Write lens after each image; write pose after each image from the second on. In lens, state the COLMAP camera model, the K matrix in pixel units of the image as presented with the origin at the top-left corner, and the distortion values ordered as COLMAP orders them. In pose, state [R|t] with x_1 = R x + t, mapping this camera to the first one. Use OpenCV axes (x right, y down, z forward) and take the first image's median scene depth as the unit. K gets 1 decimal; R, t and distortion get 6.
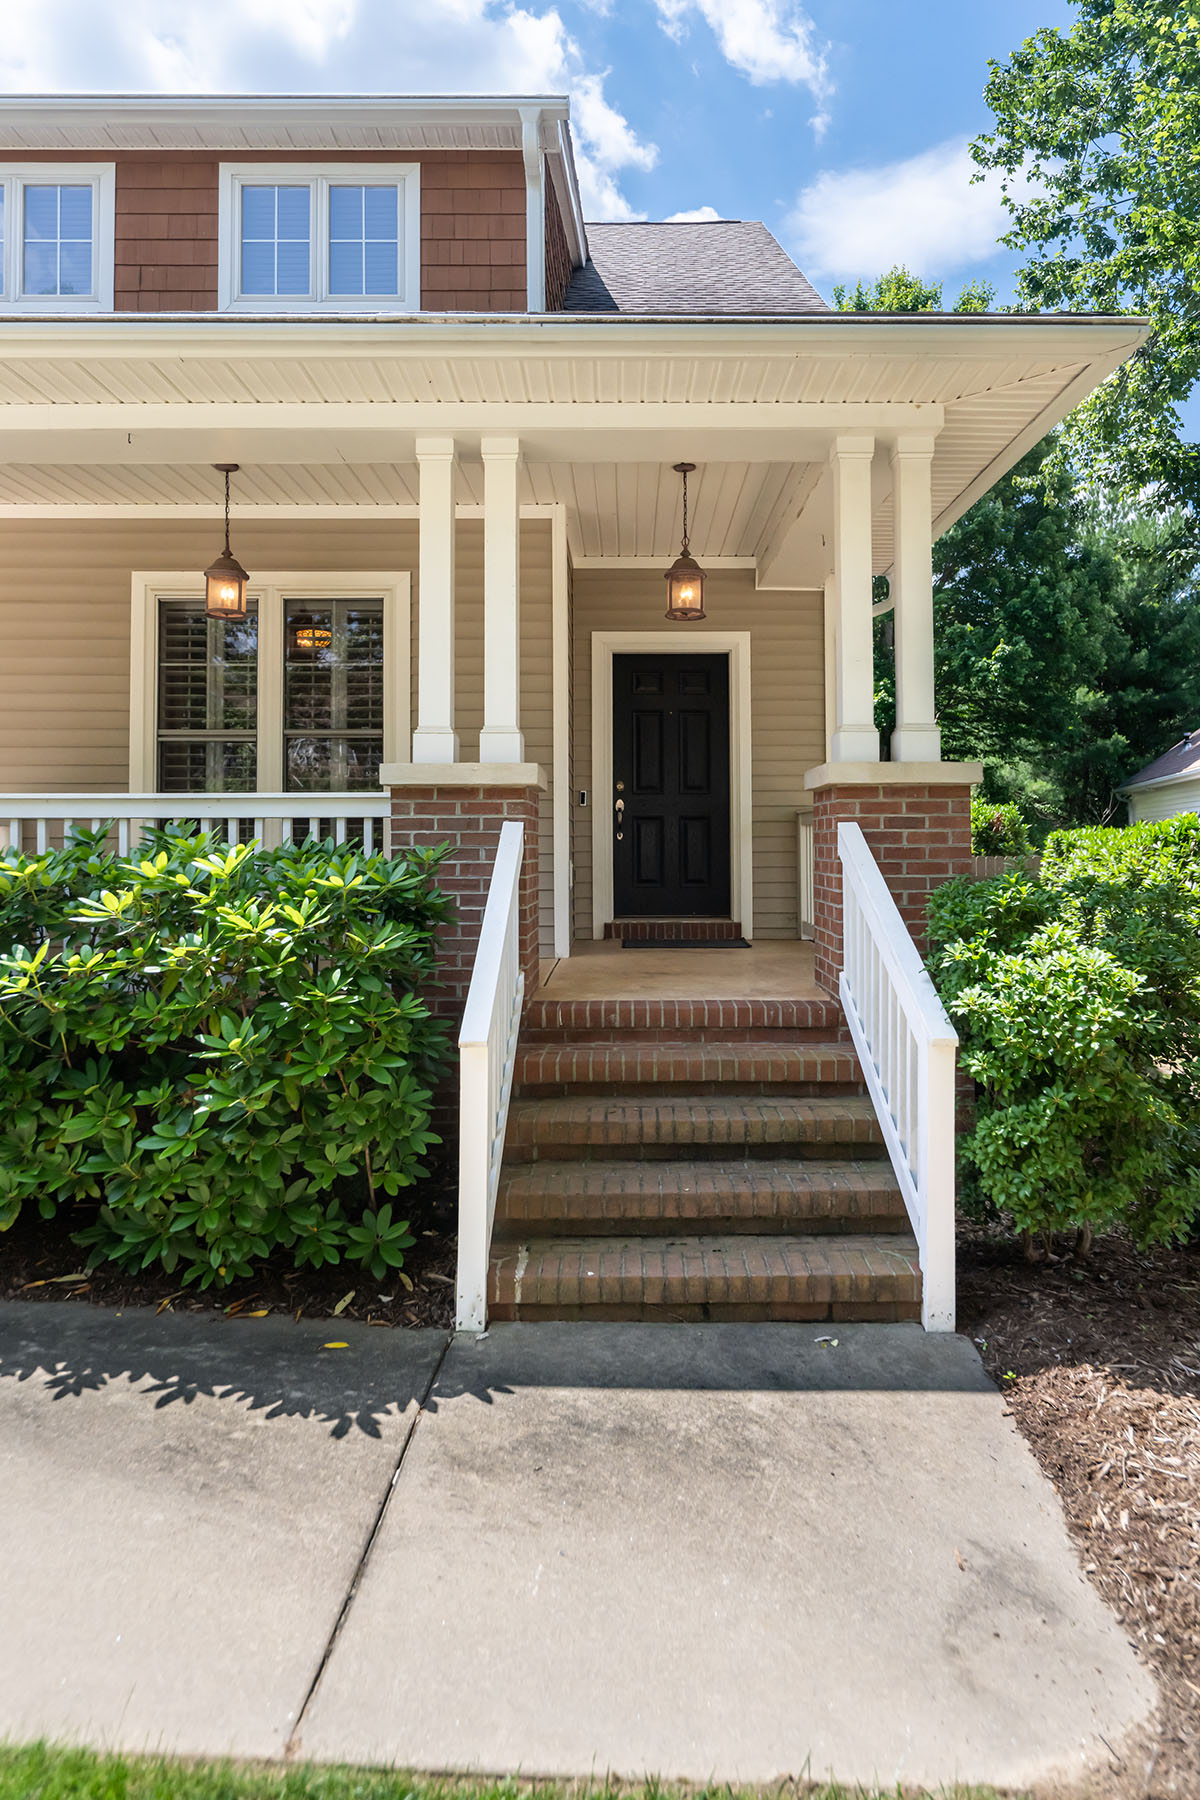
lens RADIAL K [[1047.0, 0, 604.6], [0, 1047.0, 773.7], [0, 0, 1]] dist [0.000299, -0.001143]
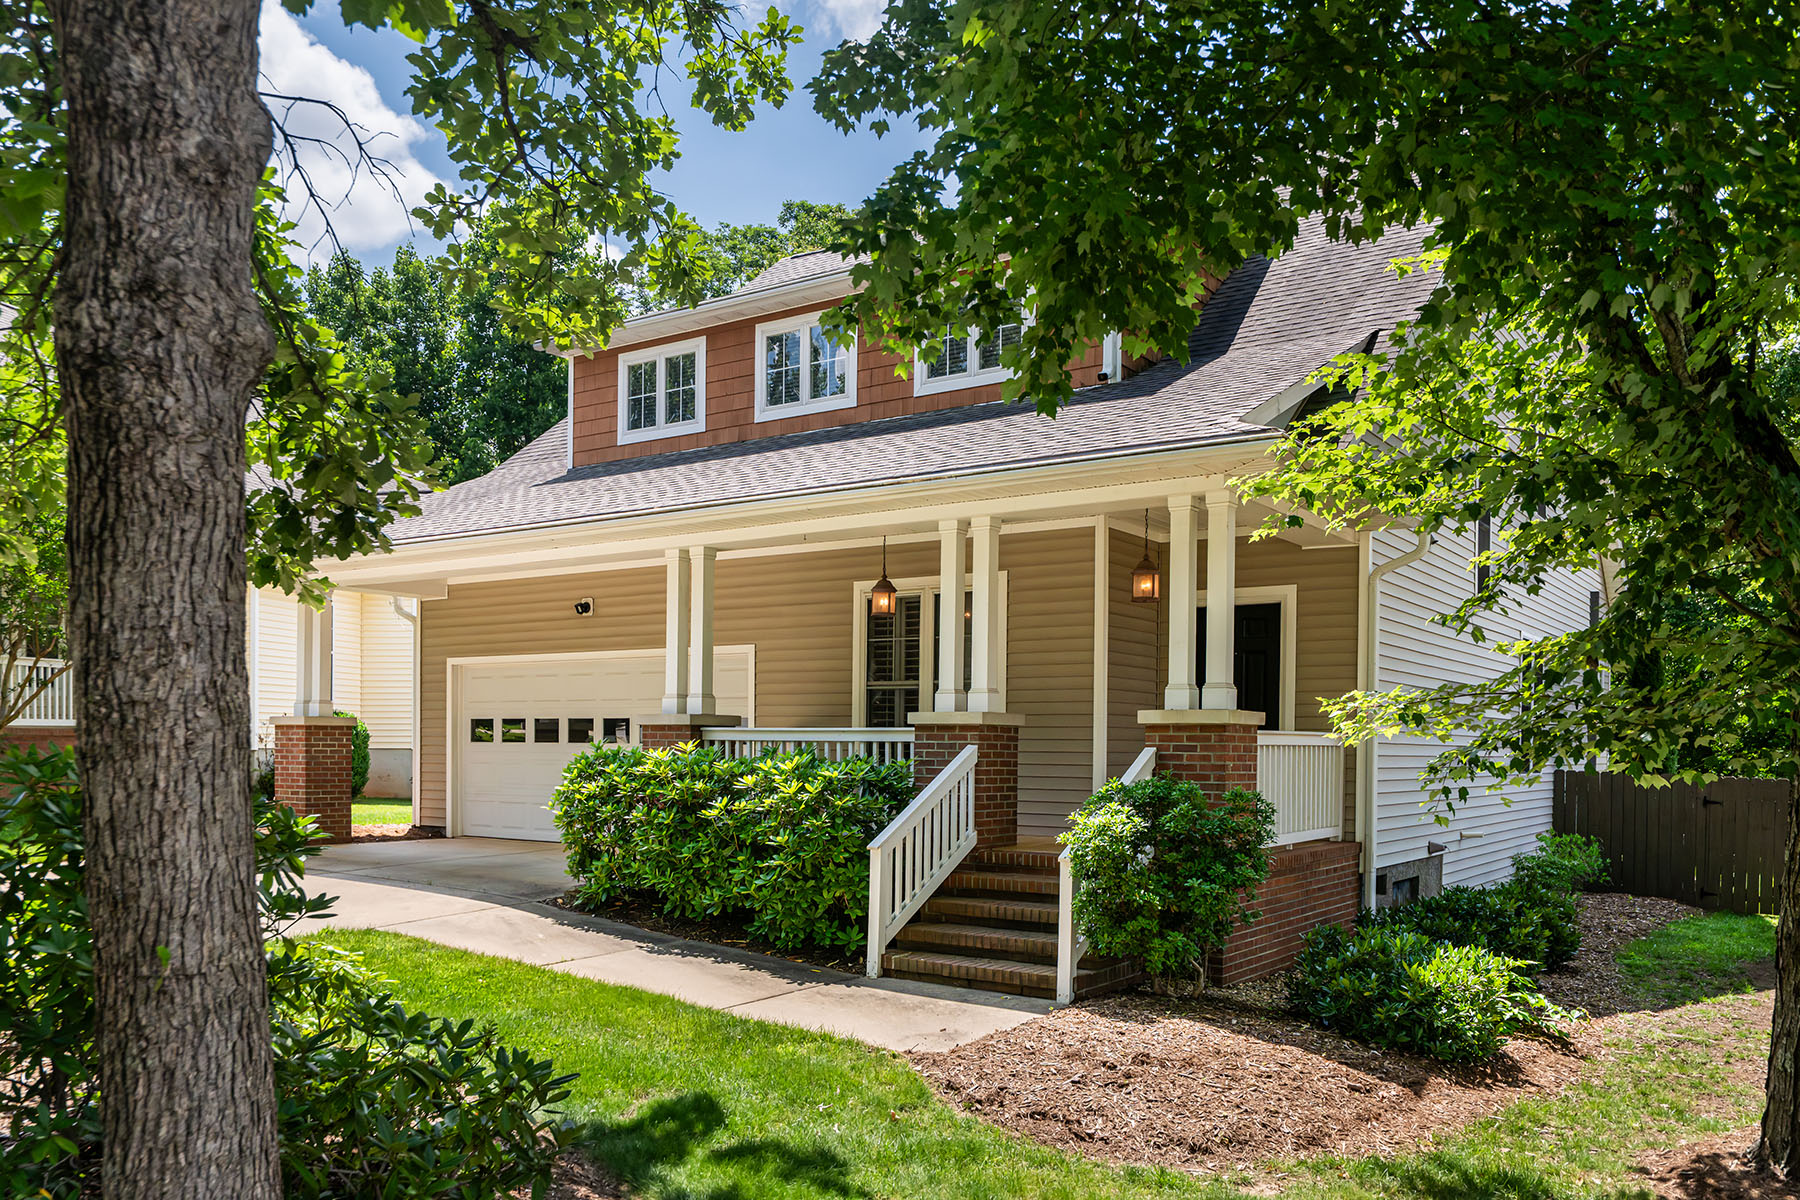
lens RADIAL K [[1361.3, 0, 899.7], [0, 1361.3, 601.4], [0, 0, 1]] dist [-0.002599, -0.000242]
pose [[0.824336, -0.048571, -0.564013, 1.145319], [0.024240, 0.998427, -0.050554, -0.084668], [0.565581, 0.028002, 0.824217, -0.989423]]
